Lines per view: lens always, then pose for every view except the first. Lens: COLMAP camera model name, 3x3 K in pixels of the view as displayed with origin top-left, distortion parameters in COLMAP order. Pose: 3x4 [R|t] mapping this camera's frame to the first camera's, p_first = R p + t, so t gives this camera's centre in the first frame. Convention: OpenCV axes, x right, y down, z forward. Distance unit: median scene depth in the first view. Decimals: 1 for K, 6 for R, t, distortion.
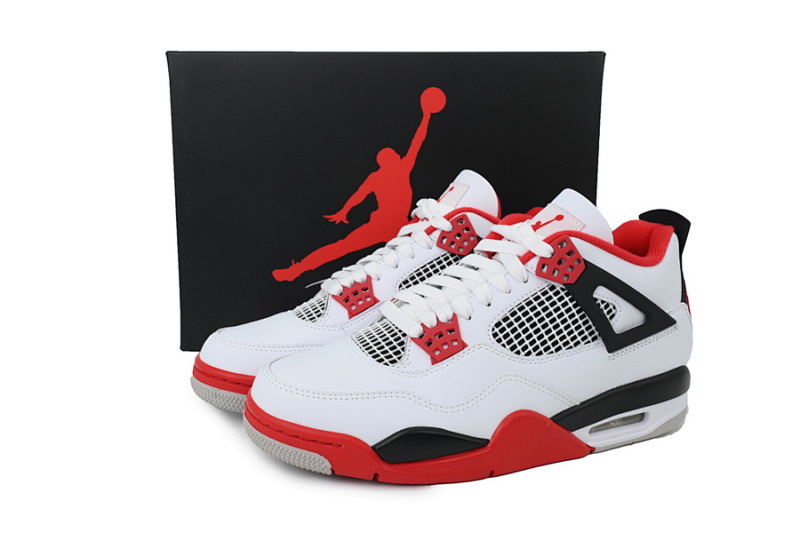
lens RADIAL K [[728.1, 0, 400.0], [0, 728.1, 266.5], [0, 0, 1]] dist [0.004773, 0.002596]
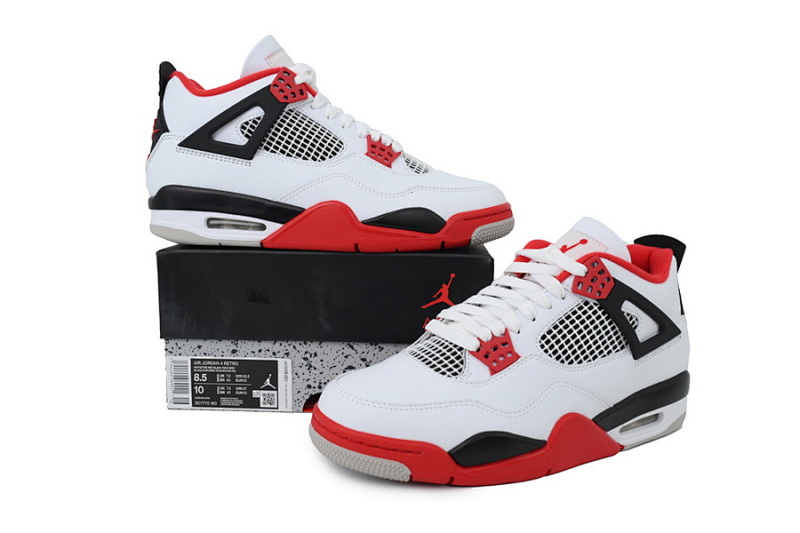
lens RADIAL K [[728.1, 0, 400.0], [0, 728.1, 266.5], [0, 0, 1]] dist [0.004773, 0.002596]
pose [[0.985923, -0.014536, 0.166567, -0.264053], [0.023652, 0.998321, -0.052877, 0.025660], [-0.165519, 0.056072, 0.984611, -0.063707]]
